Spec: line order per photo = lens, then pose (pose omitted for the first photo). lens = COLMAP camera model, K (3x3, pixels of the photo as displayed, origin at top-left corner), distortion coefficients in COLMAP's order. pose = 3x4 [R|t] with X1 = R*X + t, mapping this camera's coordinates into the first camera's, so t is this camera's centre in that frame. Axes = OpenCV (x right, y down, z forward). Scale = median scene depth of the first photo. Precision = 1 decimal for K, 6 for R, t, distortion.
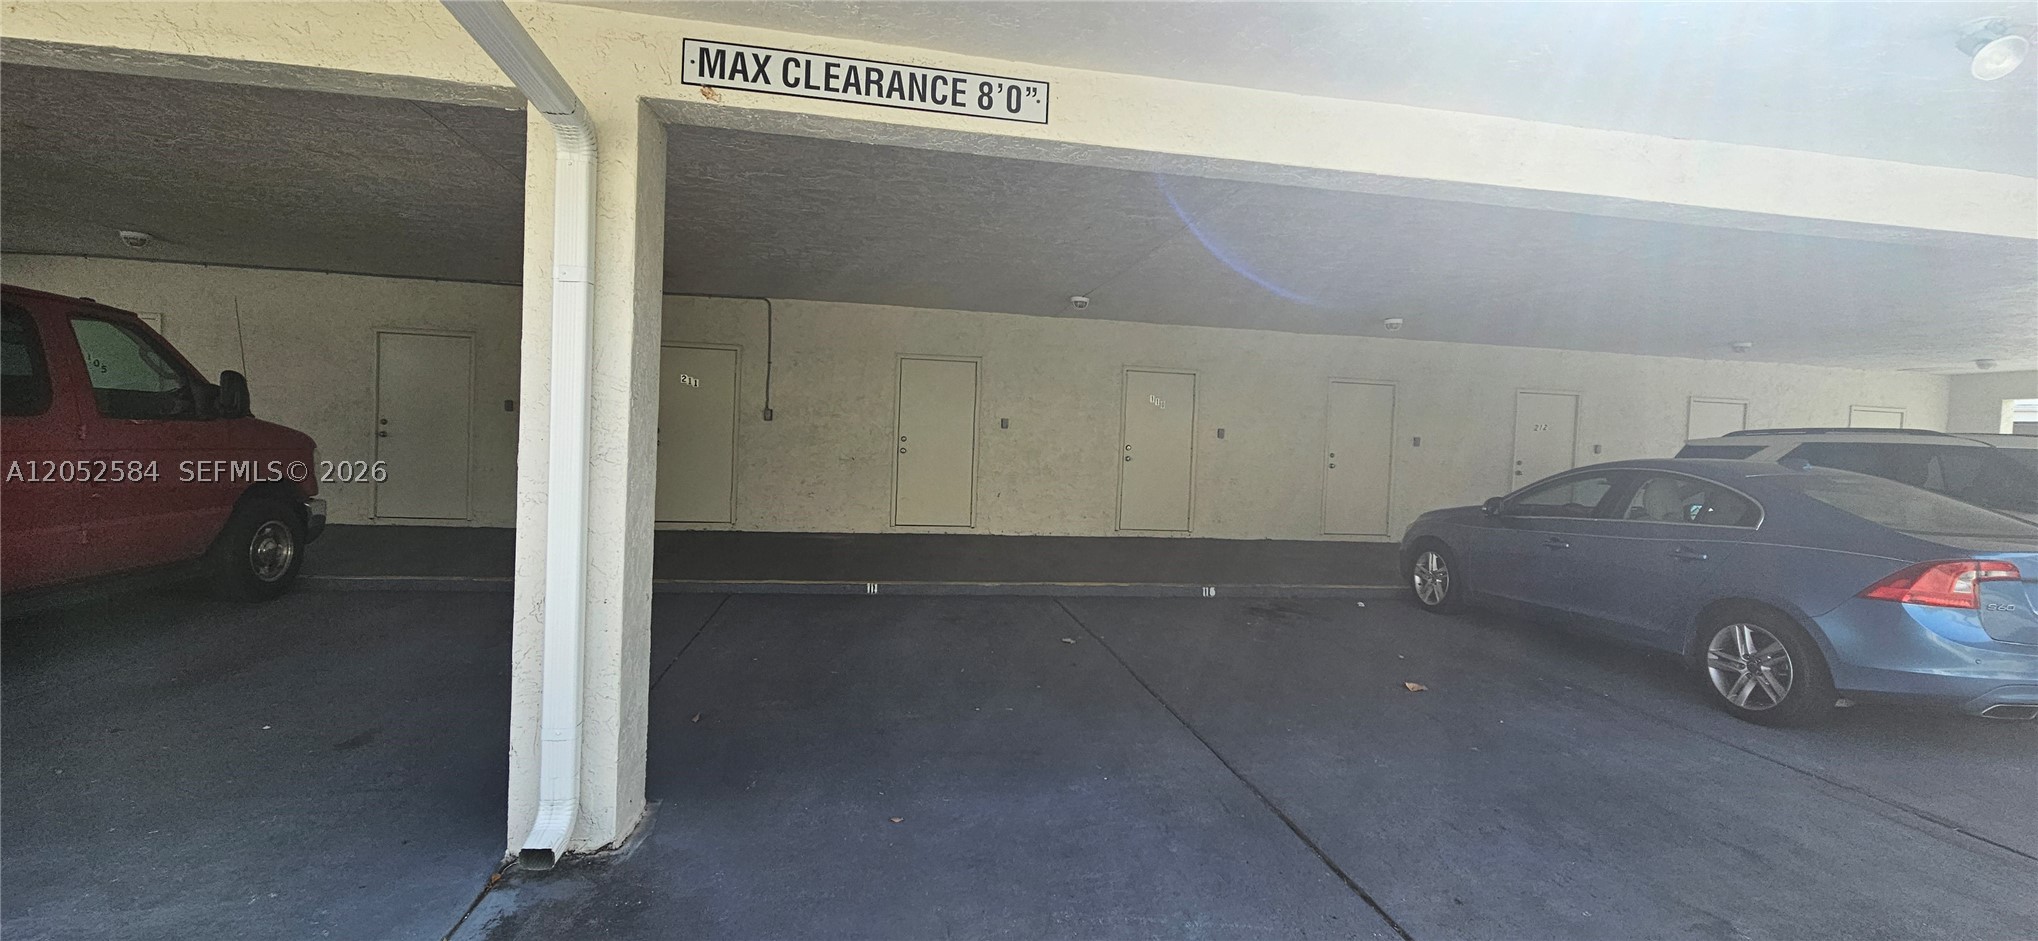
lens RADIAL K [[849.7, 0, 1031.0], [0, 849.7, 462.0], [0, 0, 1]] dist [0.000383, -0.001884]
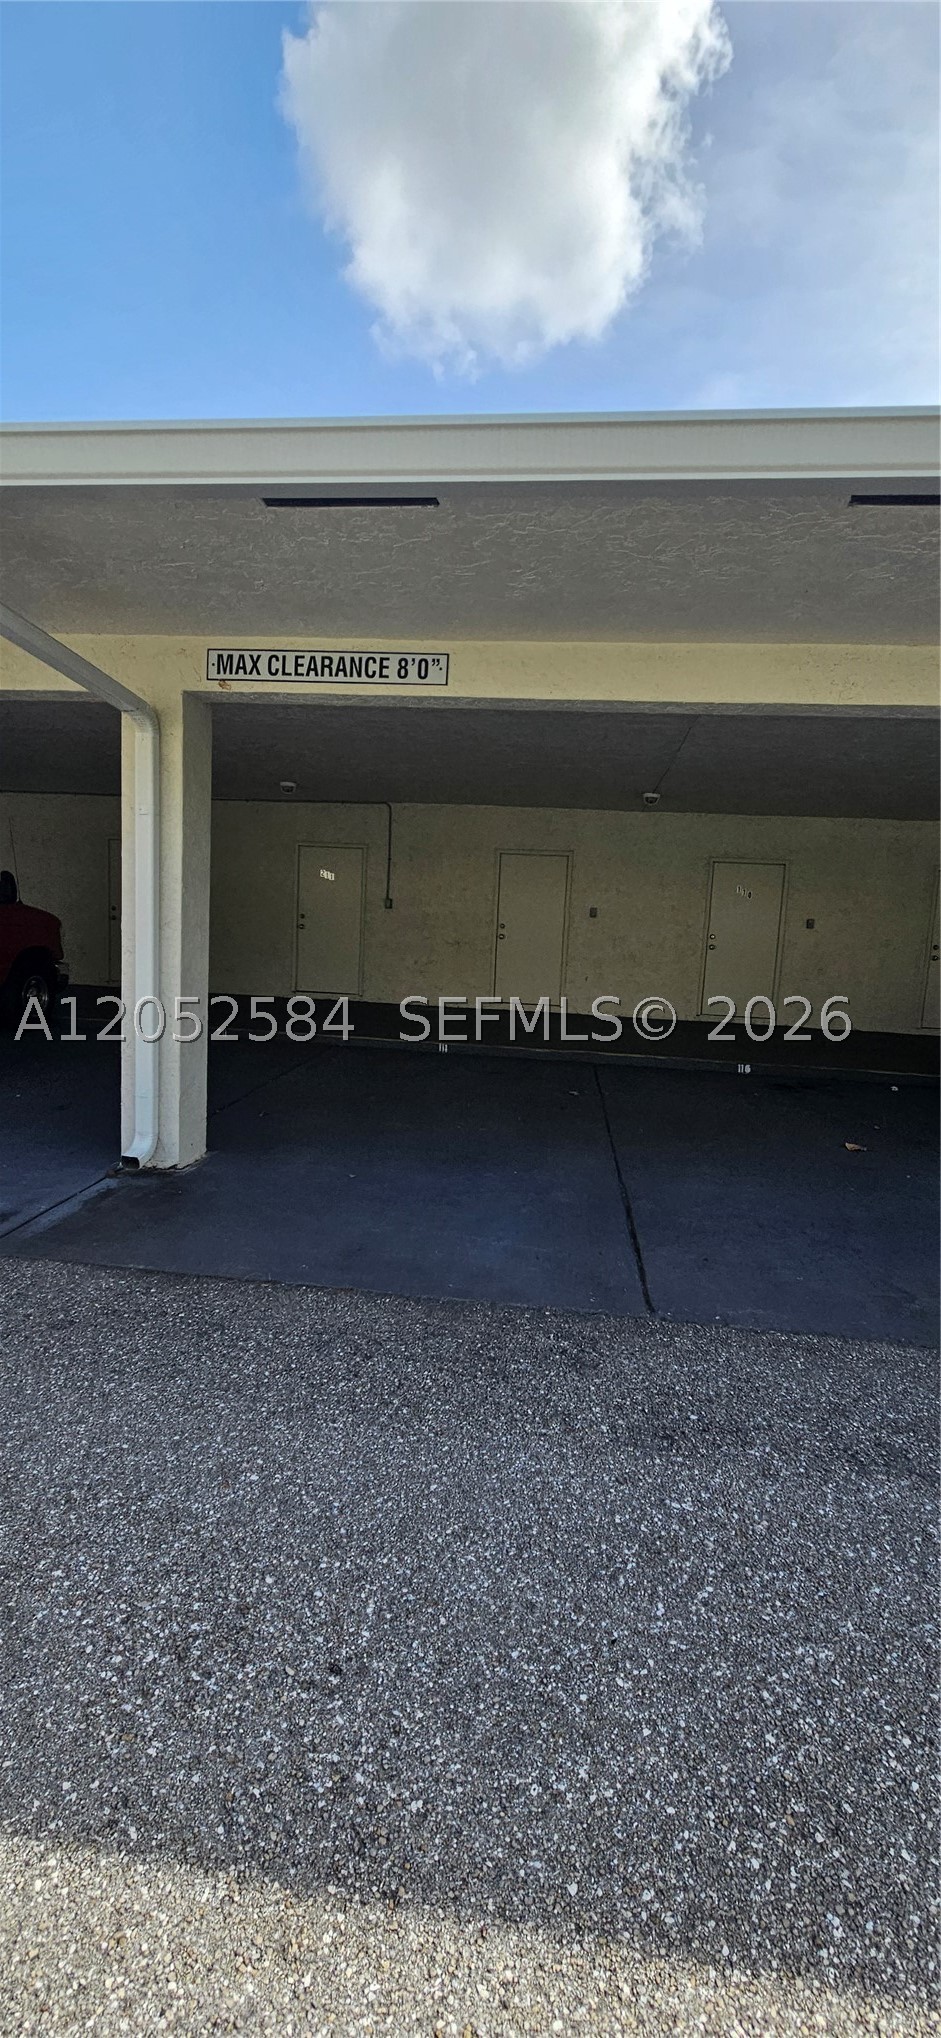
lens RADIAL K [[849.7, 0, 456.4], [0, 849.7, 1029.8], [0, 0, 1]] dist [0.000383, -0.001884]
pose [[0.954419, 0.045954, -0.294911, 0.481088], [-0.019979, 0.995697, 0.090495, 0.034499], [0.297800, -0.080478, 0.951230, -0.361614]]
